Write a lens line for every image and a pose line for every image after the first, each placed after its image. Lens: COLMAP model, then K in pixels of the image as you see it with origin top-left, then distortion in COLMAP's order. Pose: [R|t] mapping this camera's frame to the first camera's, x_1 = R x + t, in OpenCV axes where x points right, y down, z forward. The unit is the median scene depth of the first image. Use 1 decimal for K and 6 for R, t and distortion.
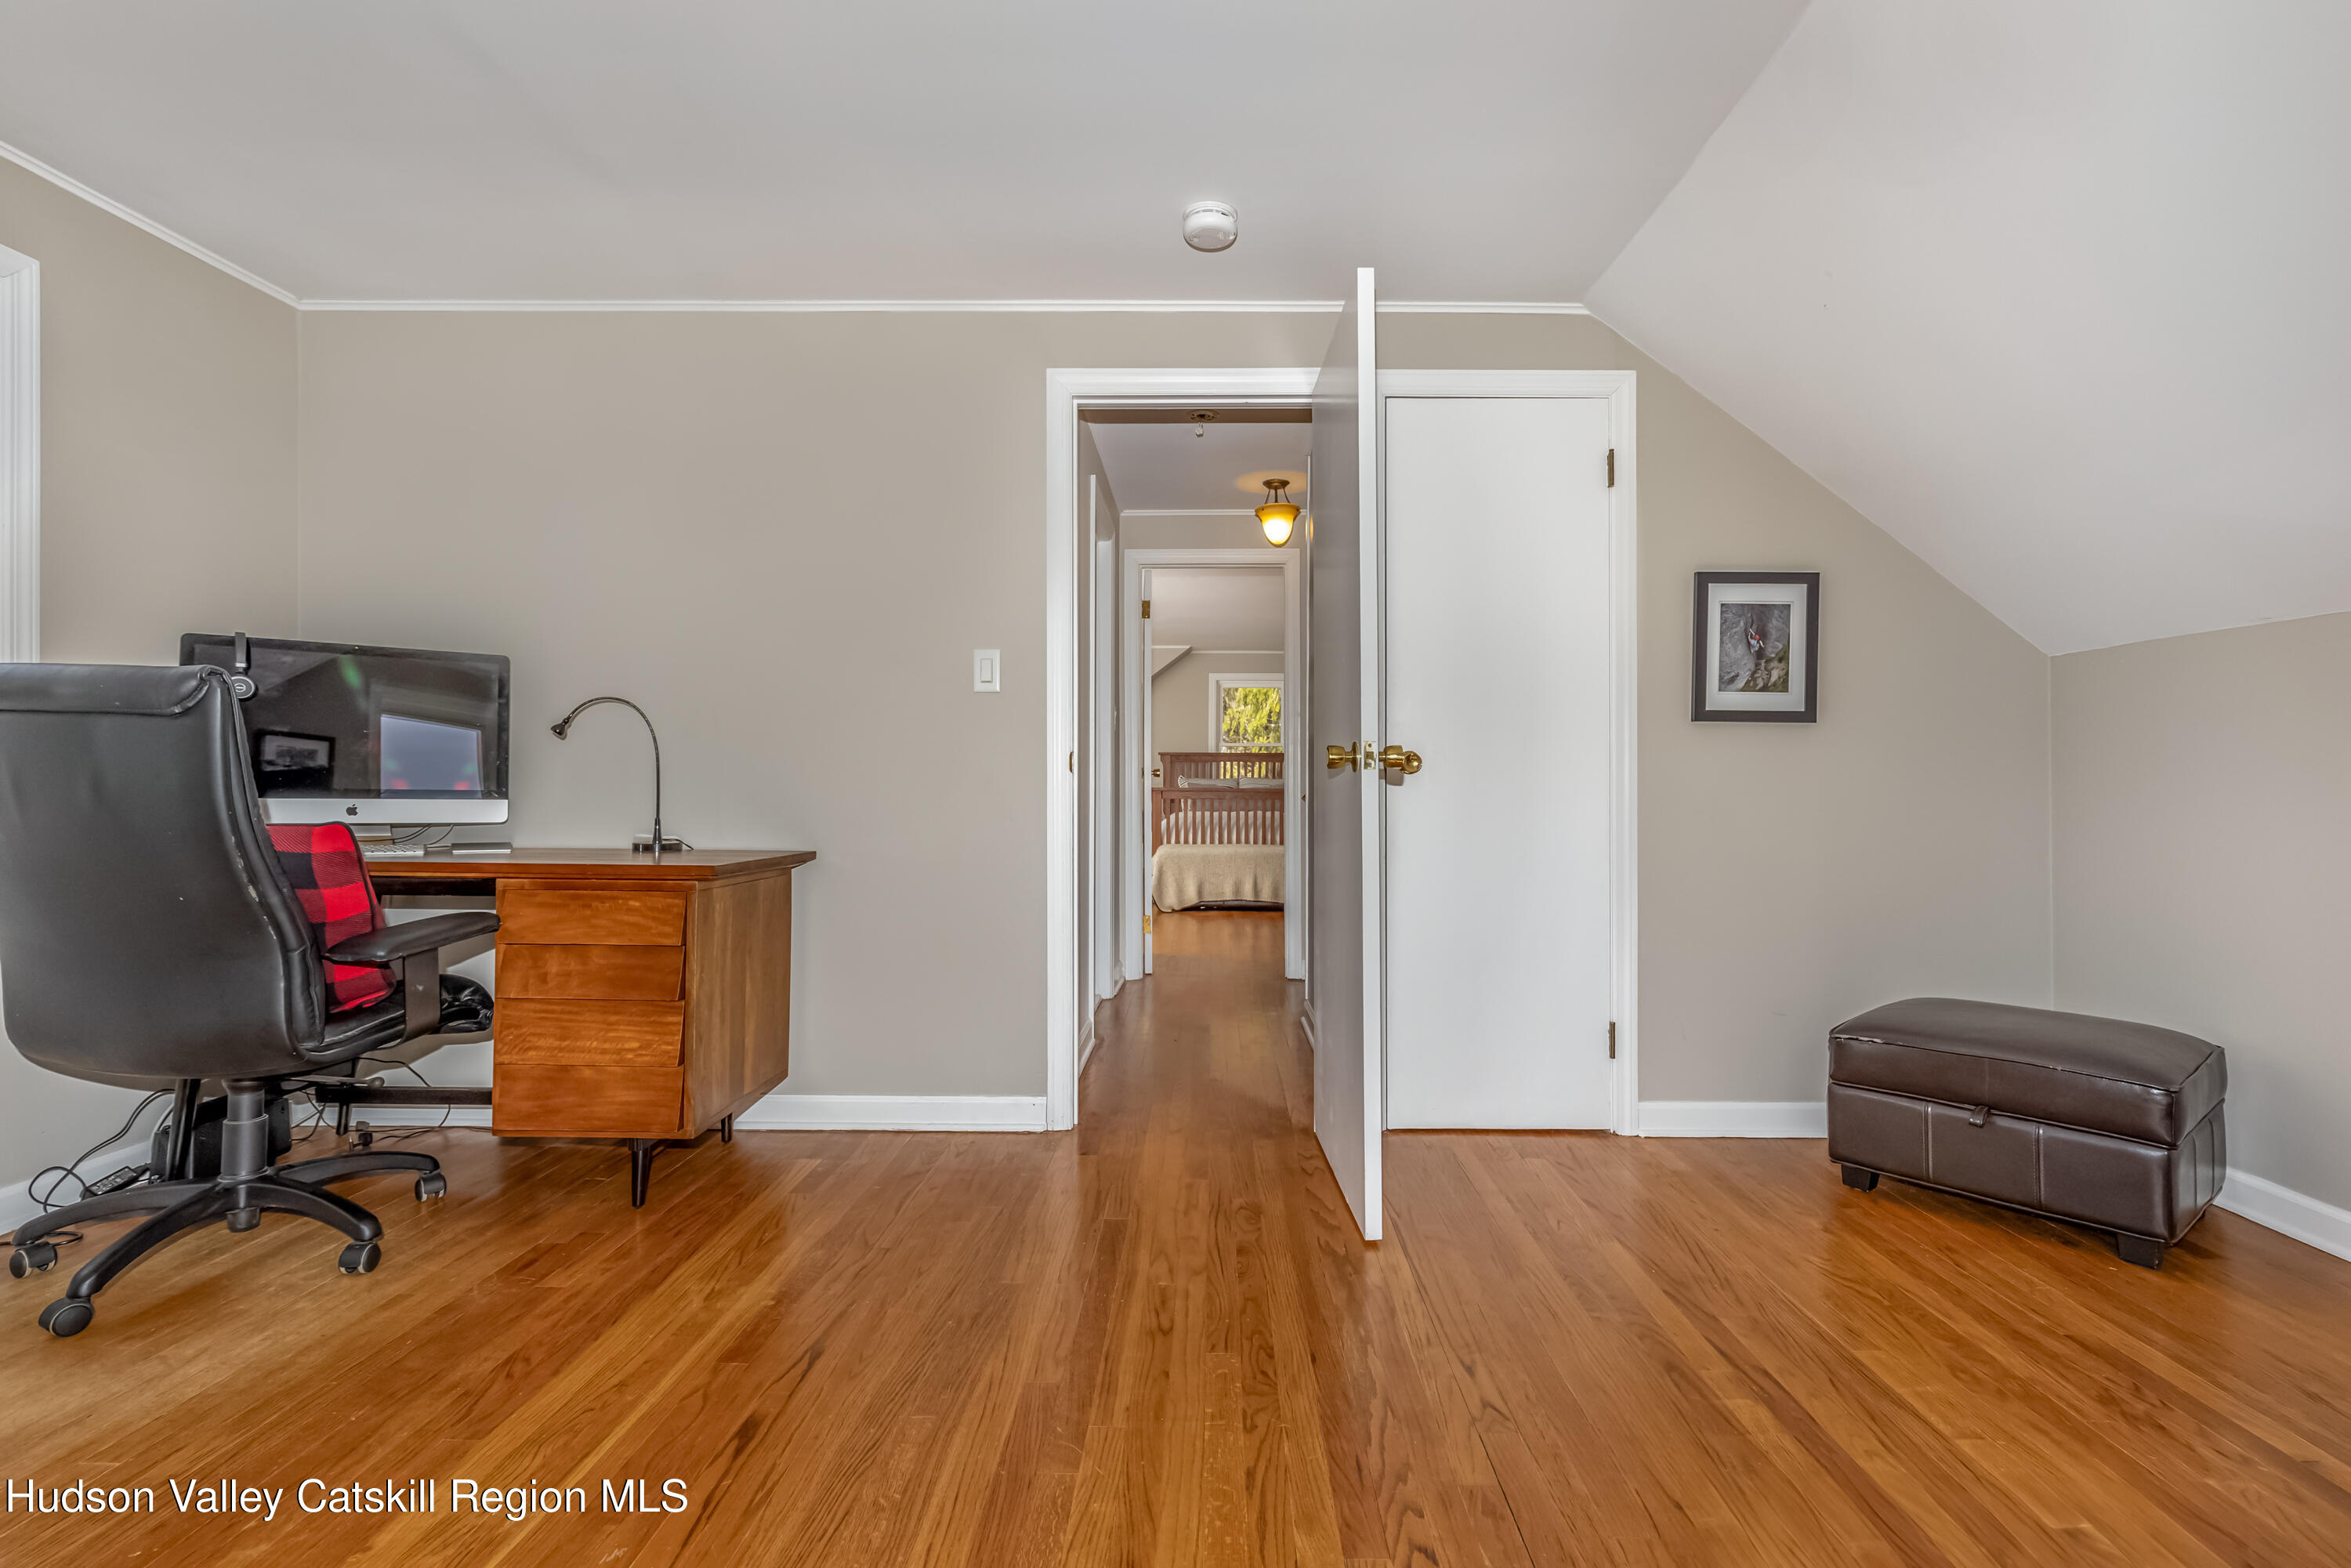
lens RADIAL K [[1075.0, 0, 1199.4], [0, 1075.0, 784.9], [0, 0, 1]] dist [0.000361, -0.000216]
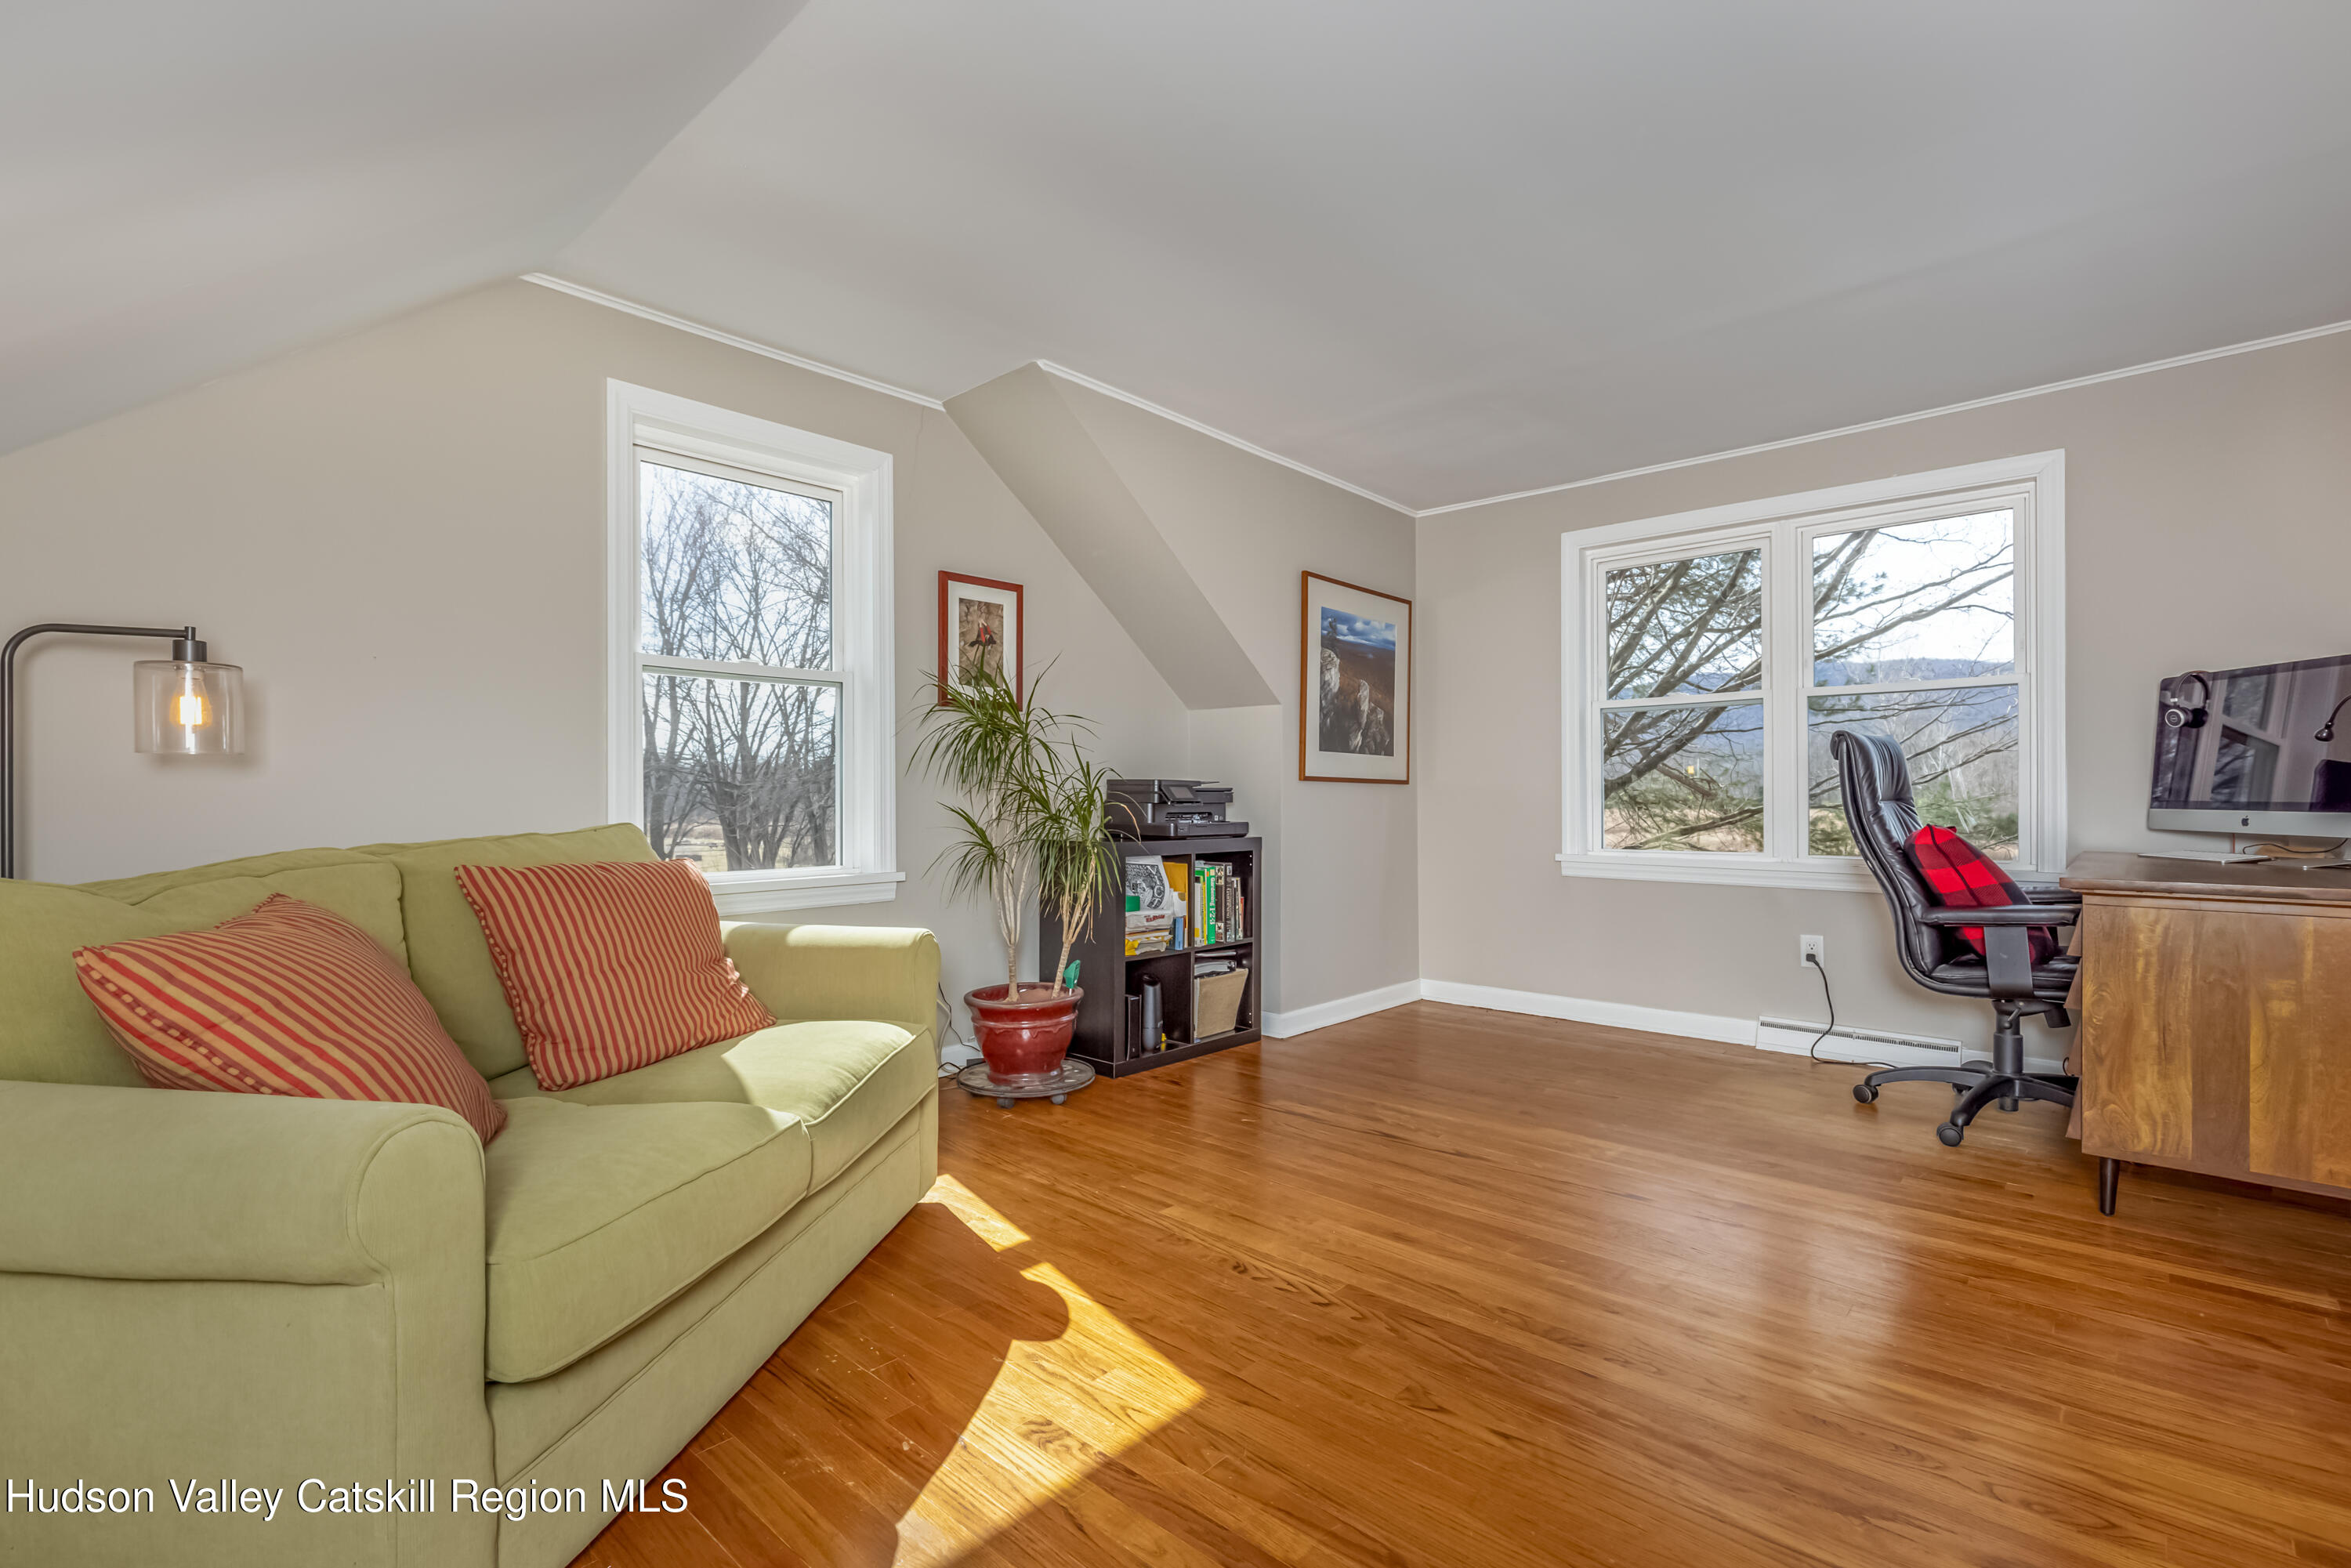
lens RADIAL K [[1048.2, 0, 1178.9], [0, 1048.2, 787.9], [0, 0, 1]] dist [0.002249, -0.000346]
pose [[-0.664186, -0.012190, -0.747468, 0.883608], [0.002974, 0.999816, -0.018949, 0.008522], [0.747562, -0.014809, -0.664027, 1.113537]]
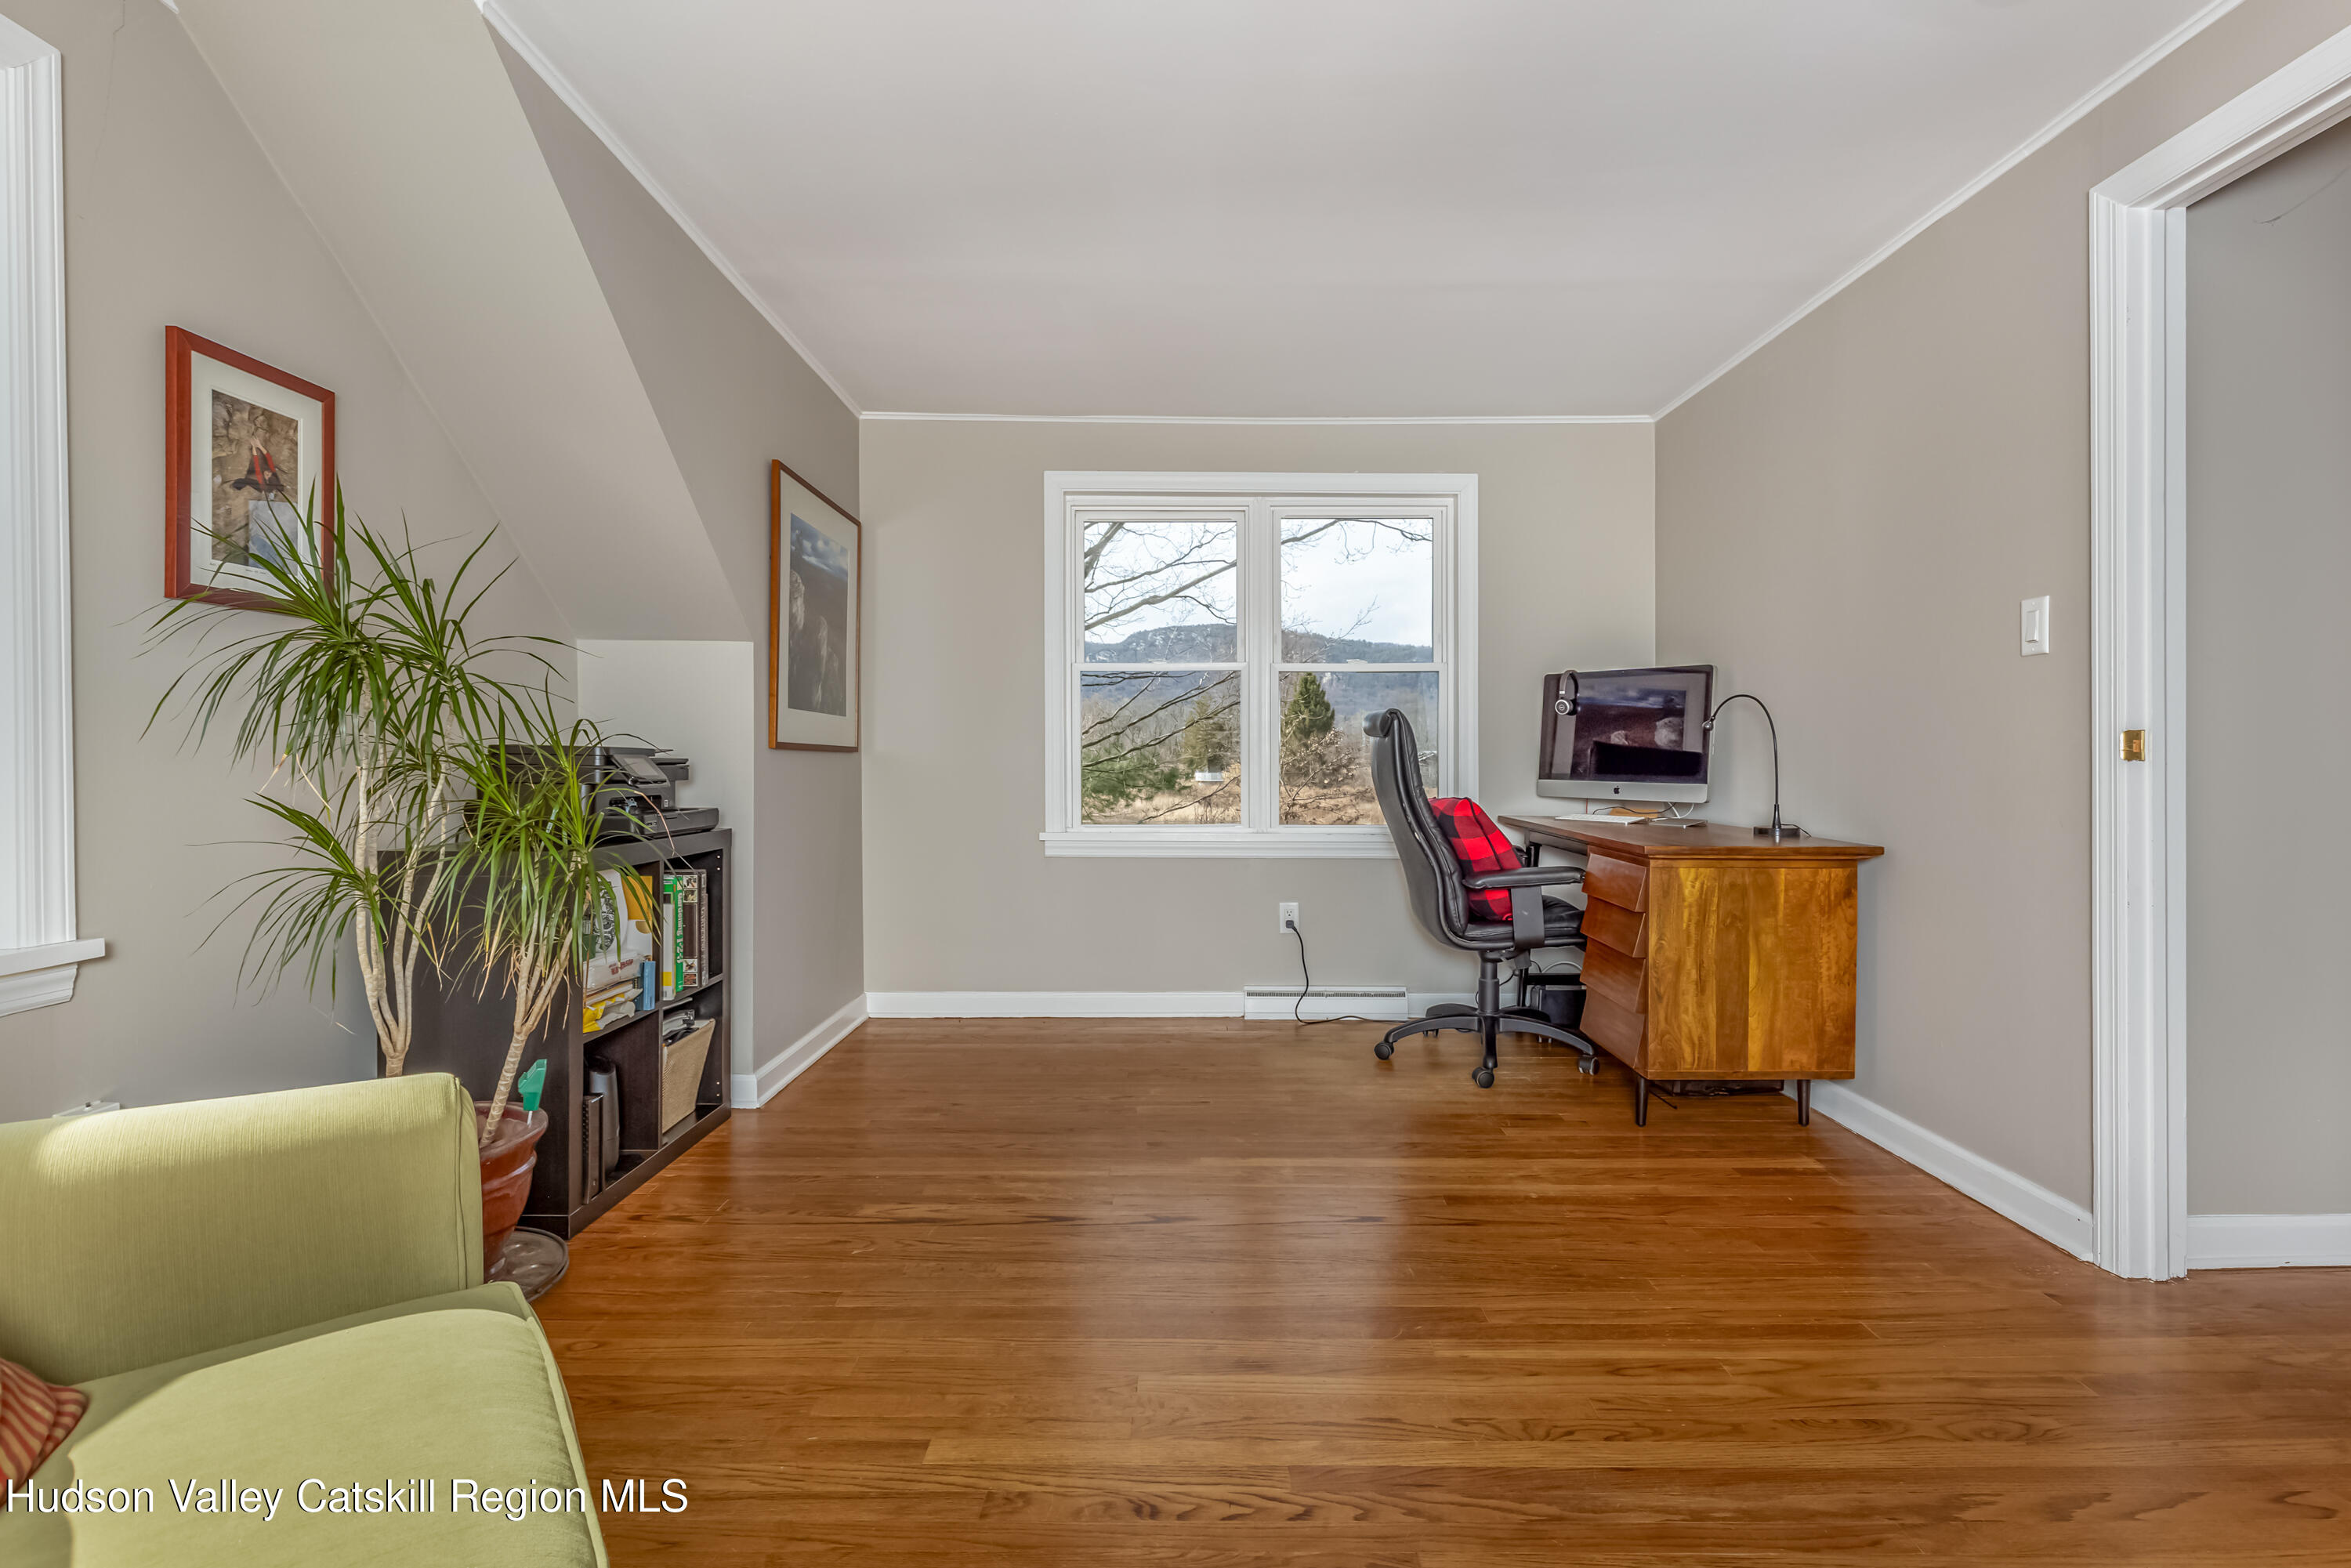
lens RADIAL K [[1116.0, 0, 1192.3], [0, 1116.0, 761.3], [0, 0, 1]] dist [0.002506, -0.001158]
pose [[0.017017, -0.001364, -0.999854, 0.795413], [0.005797, 0.999982, -0.001266, -0.018293], [0.999838, -0.005774, 0.017025, 0.529521]]
